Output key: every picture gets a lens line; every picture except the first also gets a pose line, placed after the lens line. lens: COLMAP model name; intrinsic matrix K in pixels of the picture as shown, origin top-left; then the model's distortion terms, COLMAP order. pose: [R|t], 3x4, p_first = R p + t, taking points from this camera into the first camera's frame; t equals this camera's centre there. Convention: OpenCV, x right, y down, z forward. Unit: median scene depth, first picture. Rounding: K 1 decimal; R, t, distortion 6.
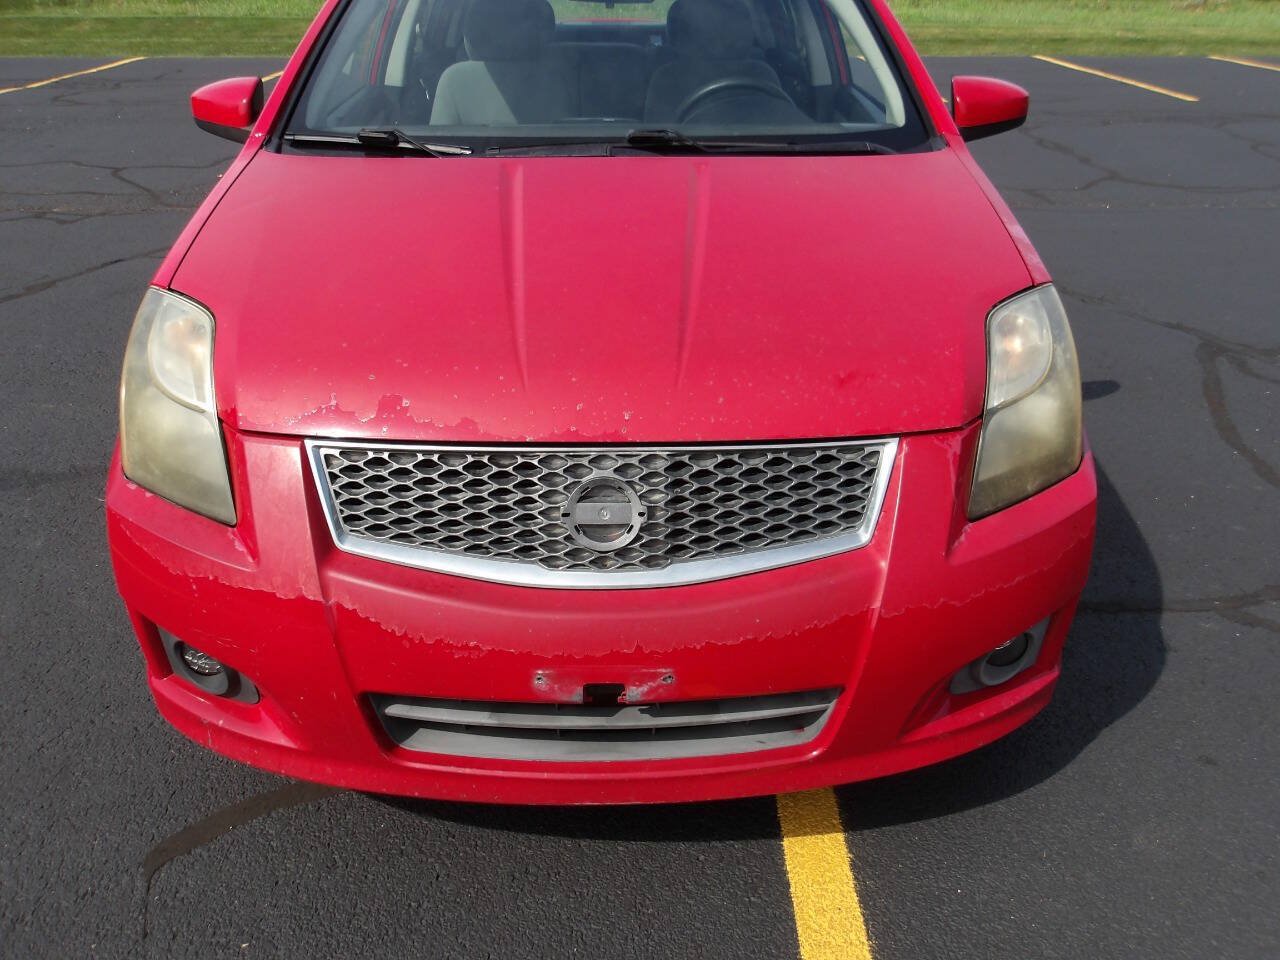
lens RADIAL K [[1062.3, 0, 641.0], [0, 1062.3, 481.2], [0, 0, 1]] dist [-0.010642, 0.010400]
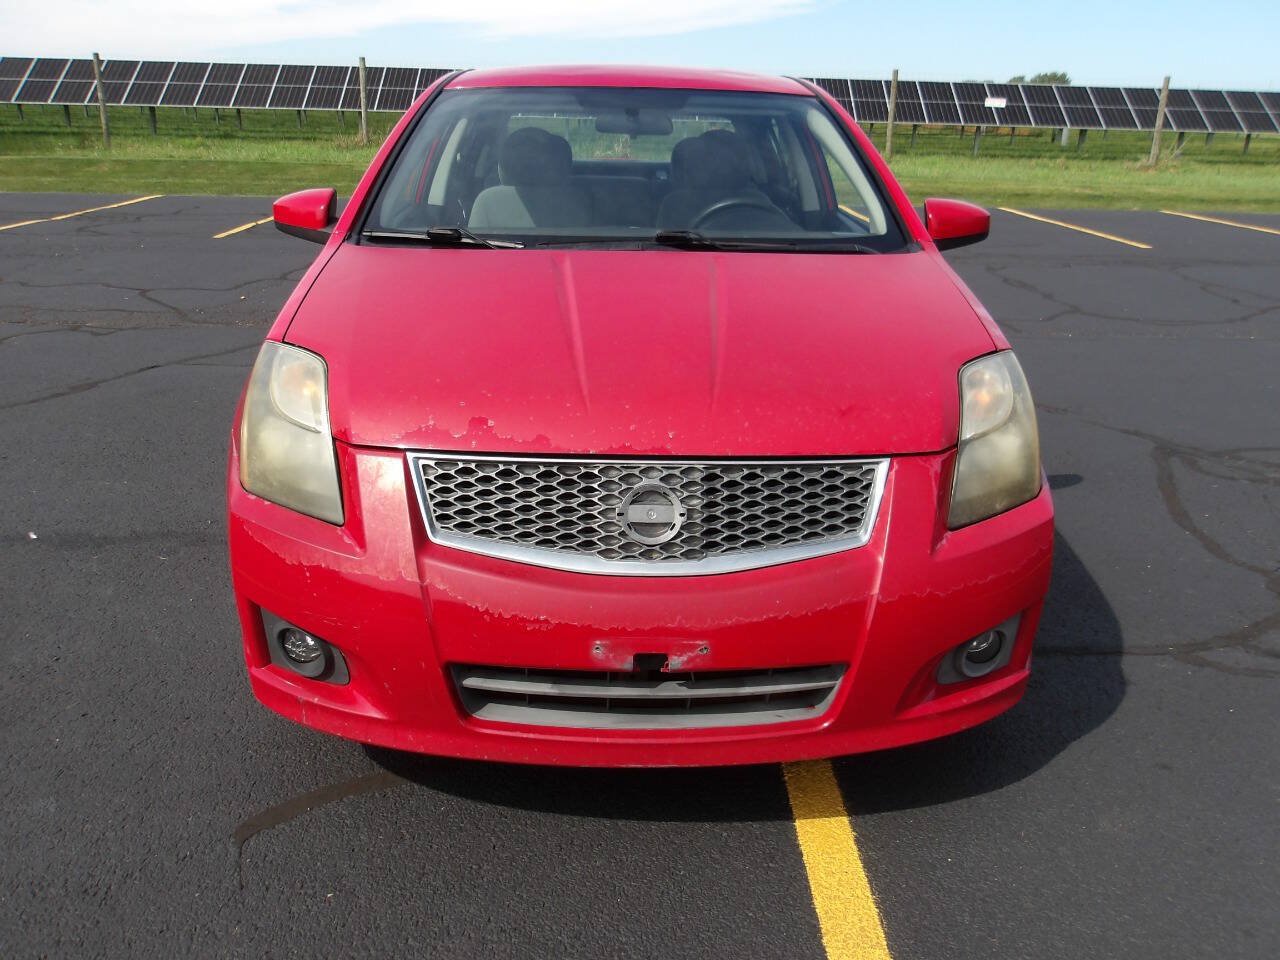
lens RADIAL K [[1062.3, 0, 639.4], [0, 1062.3, 479.6], [0, 0, 1]] dist [-0.010642, 0.010400]
pose [[0.999796, 0.011942, 0.016280, -0.058228], [-0.009729, 0.991490, -0.129816, 0.126289], [-0.017692, 0.129631, 0.991404, -0.182419]]
